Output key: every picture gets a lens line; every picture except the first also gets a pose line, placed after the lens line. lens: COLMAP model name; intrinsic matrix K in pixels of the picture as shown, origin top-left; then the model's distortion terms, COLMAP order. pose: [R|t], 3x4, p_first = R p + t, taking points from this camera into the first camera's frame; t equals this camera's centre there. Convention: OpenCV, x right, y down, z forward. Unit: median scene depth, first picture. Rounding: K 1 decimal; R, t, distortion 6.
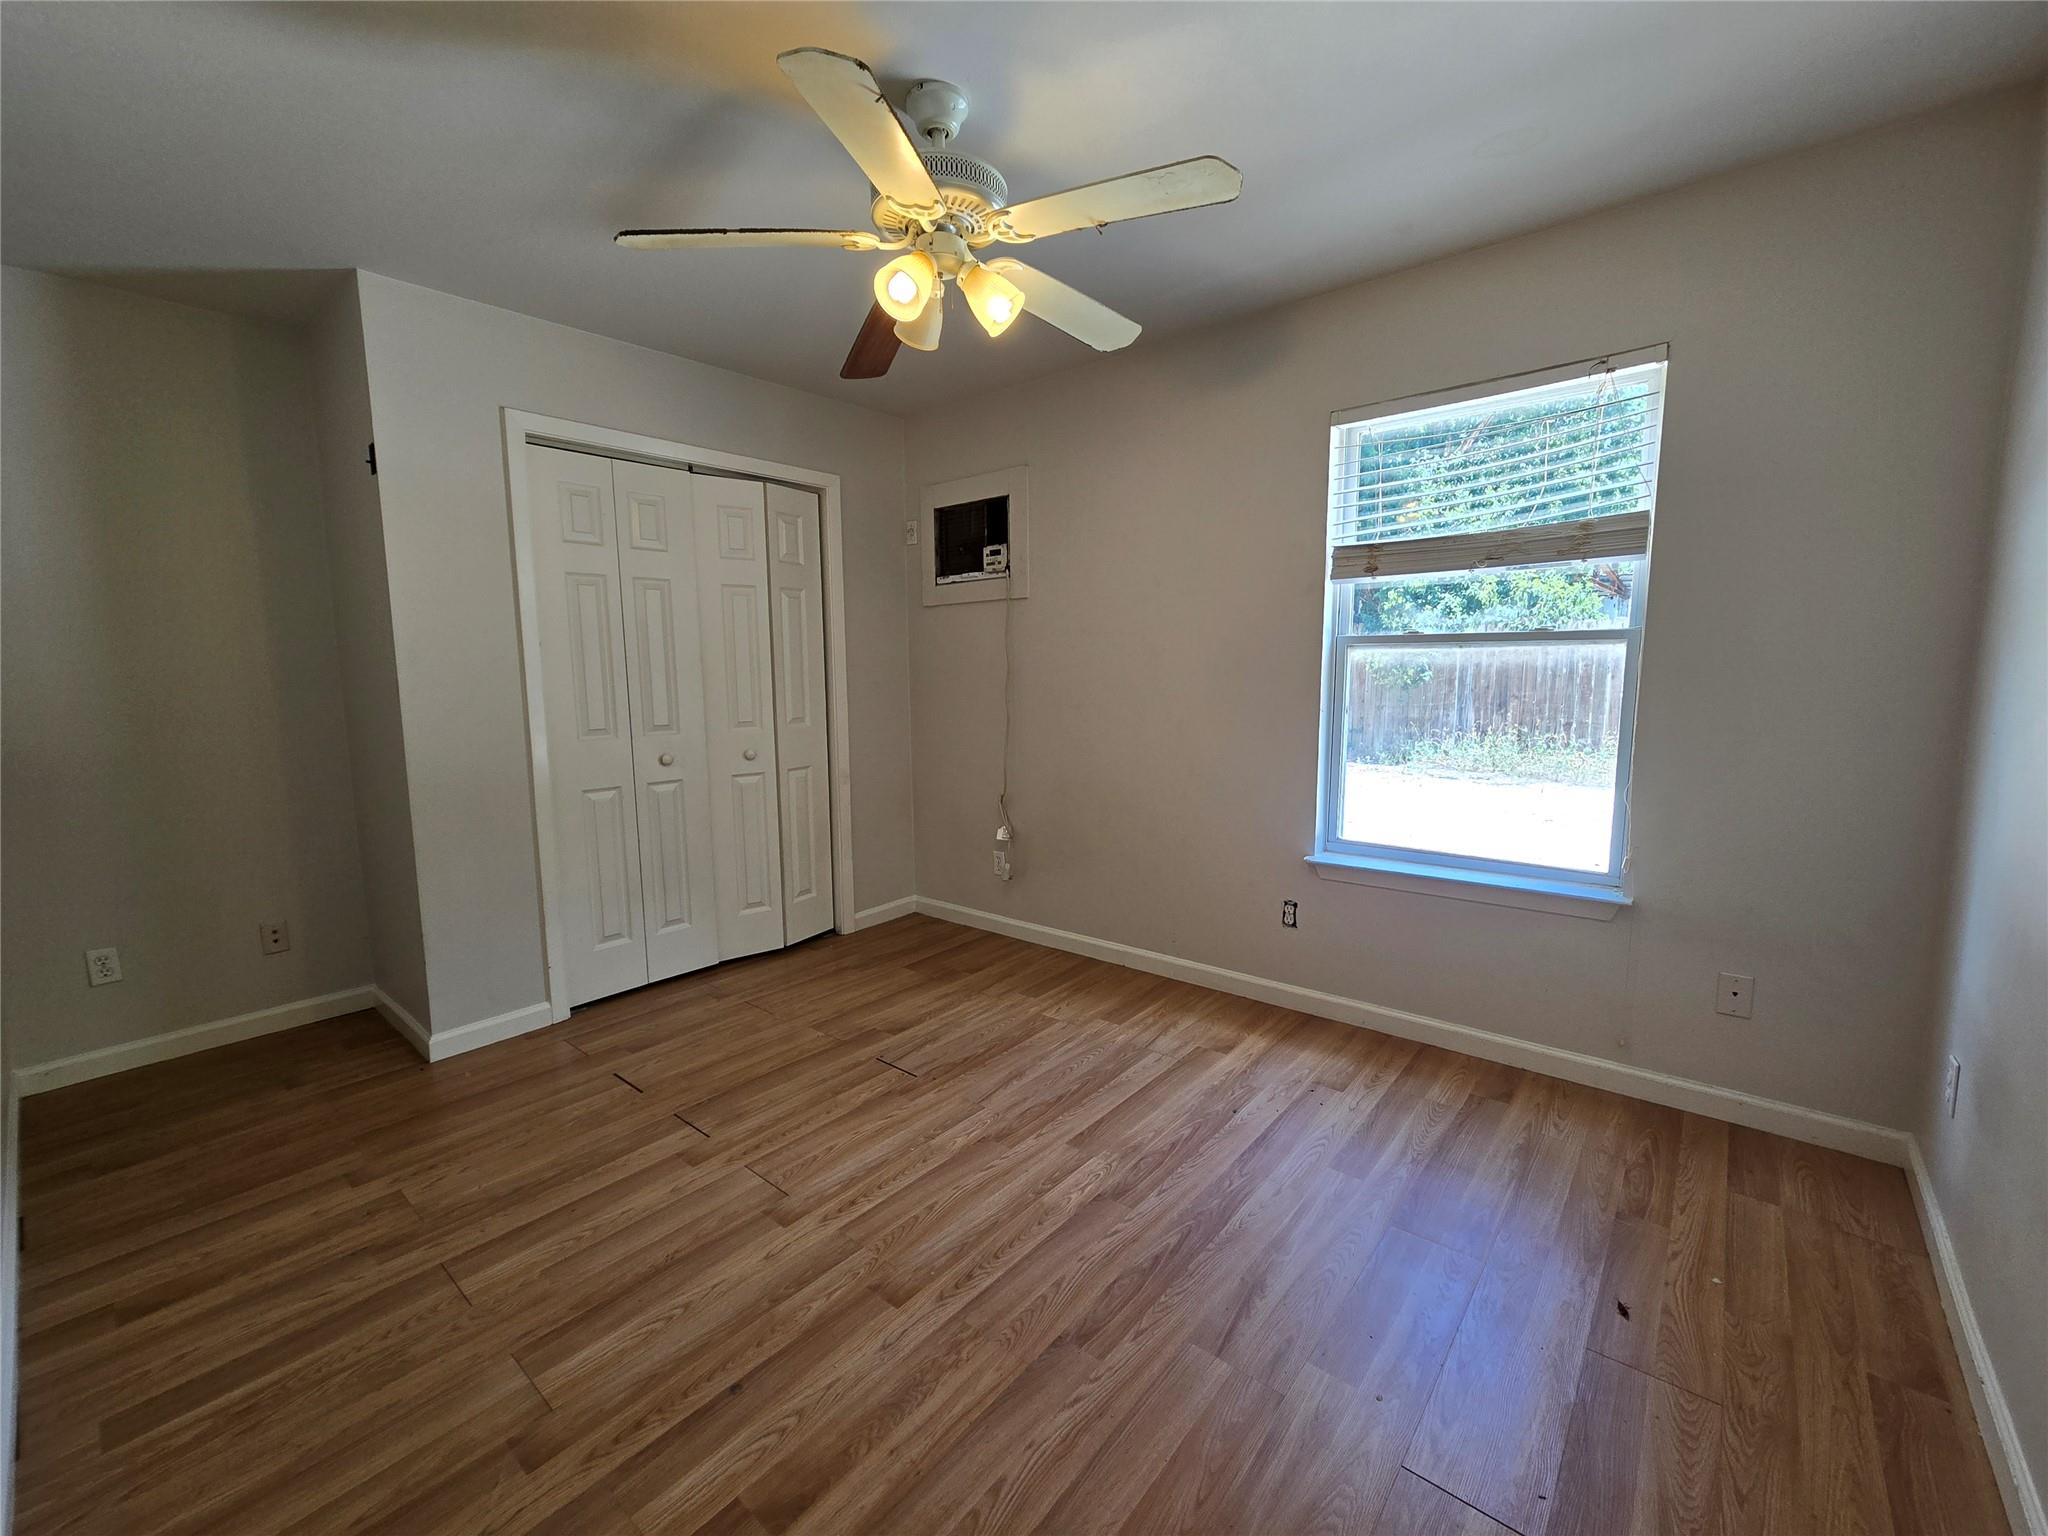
lens RADIAL K [[843.3, 0, 1026.2], [0, 843.3, 766.9], [0, 0, 1]] dist [0.000791, 0.001151]
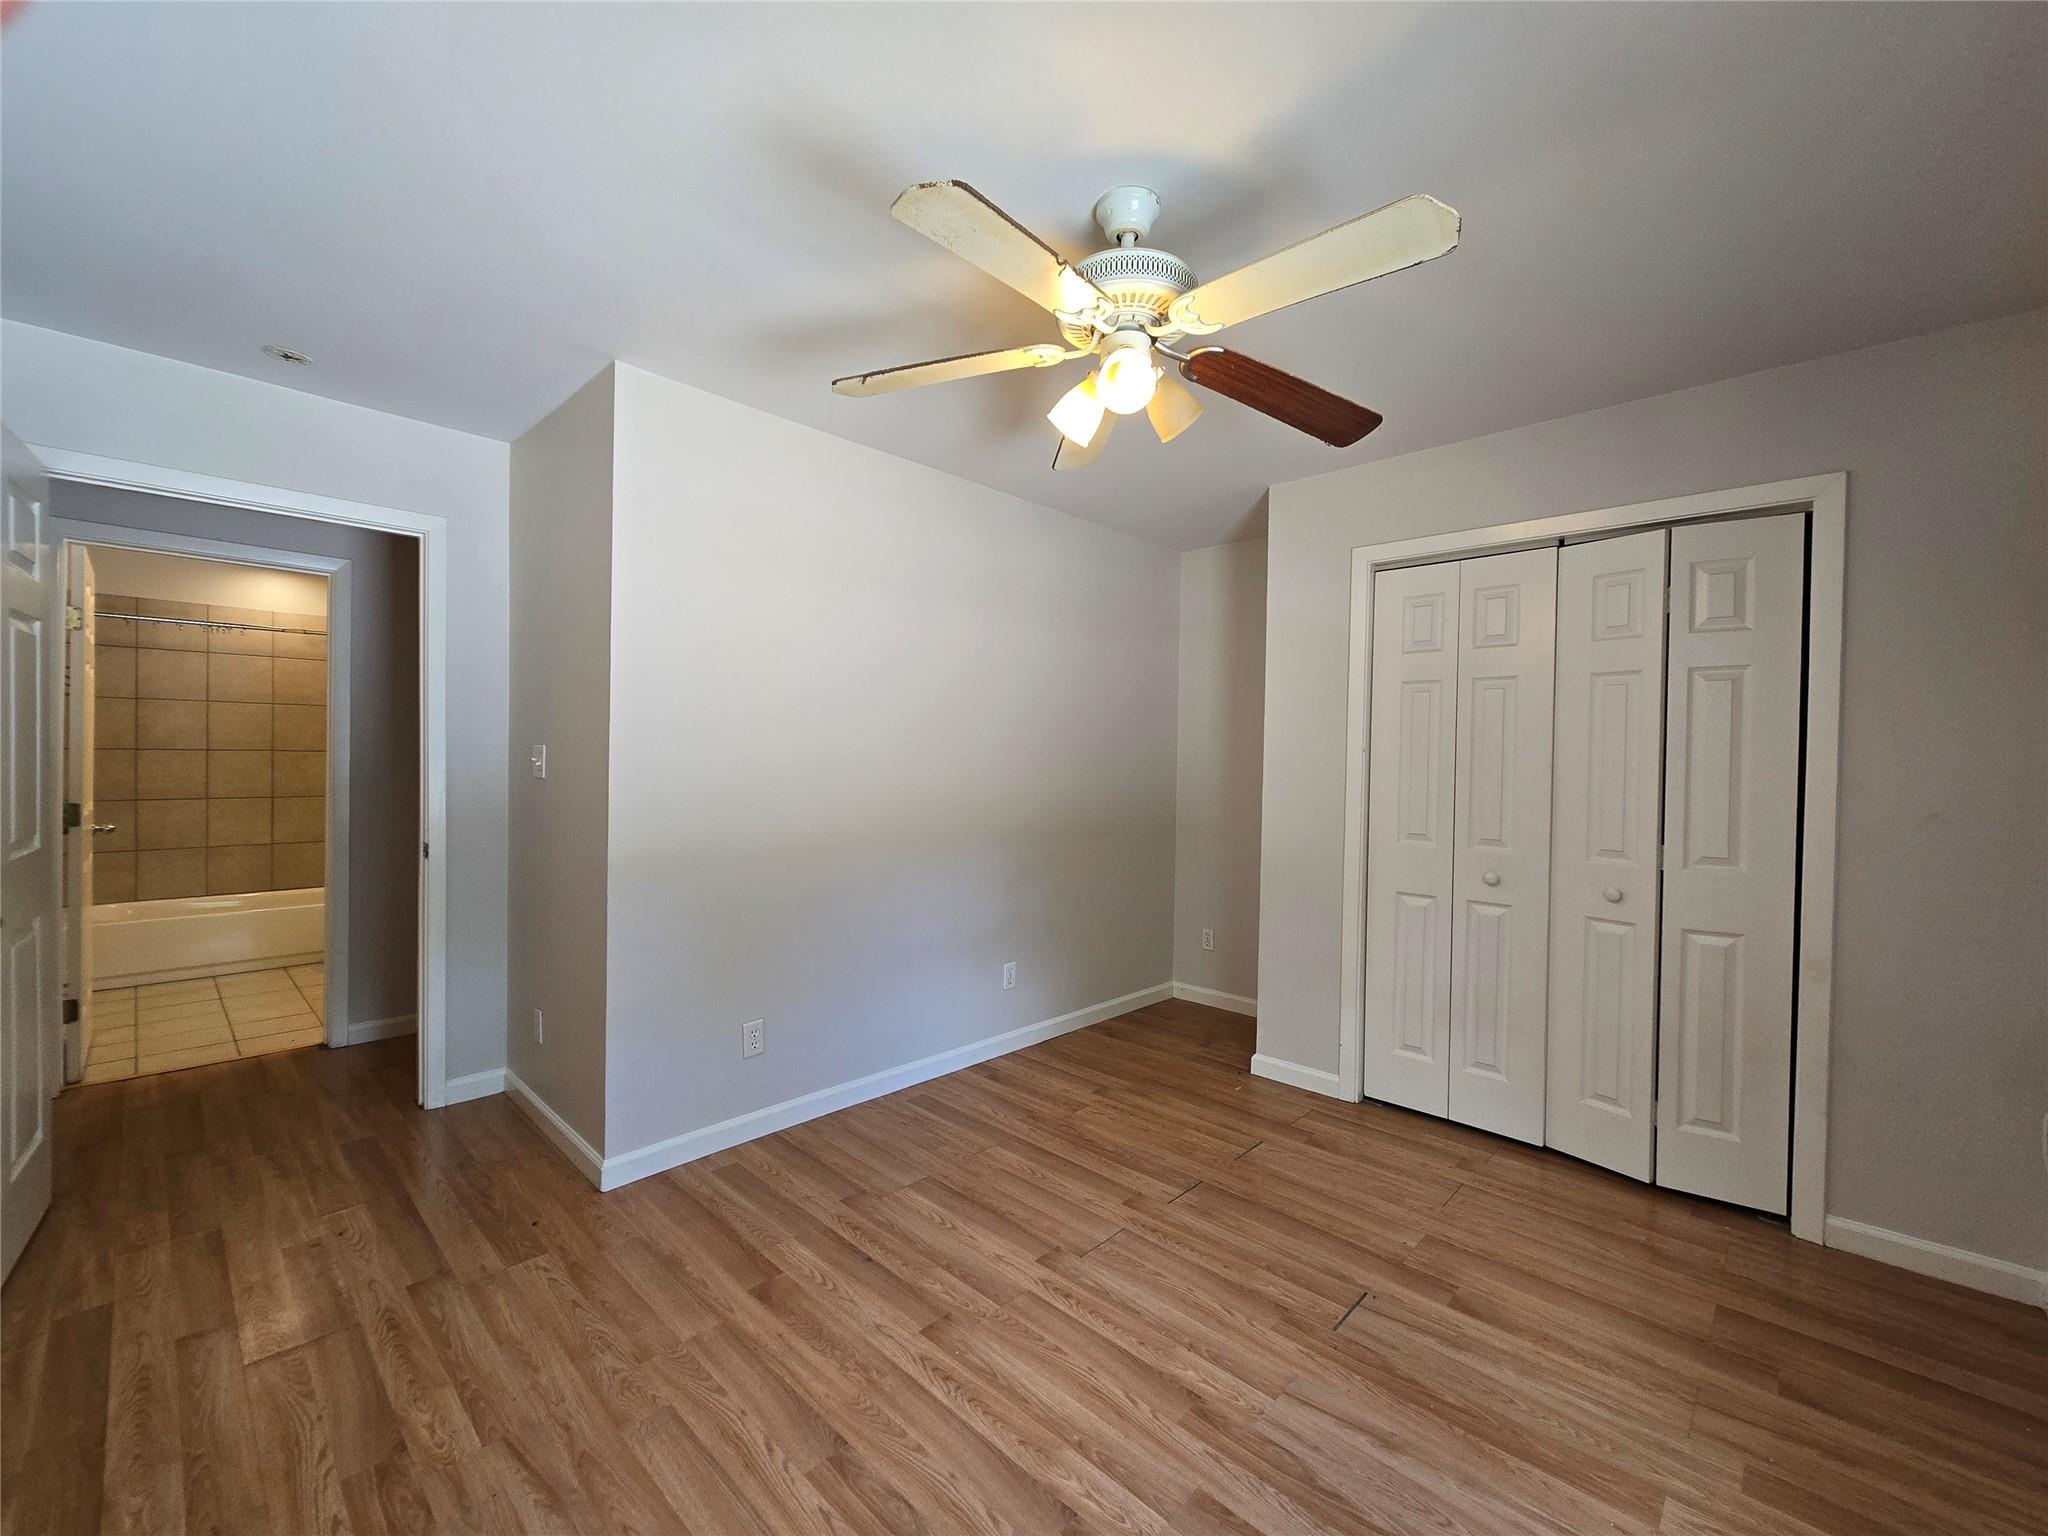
lens RADIAL K [[843.3, 0, 1028.2], [0, 843.3, 763.9], [0, 0, 1]] dist [0.000791, 0.001151]
pose [[-0.062510, 0.017104, -0.997898, 0.663232], [-0.135603, 0.990436, 0.025471, -0.115400], [0.988789, 0.136910, -0.059593, 0.763016]]
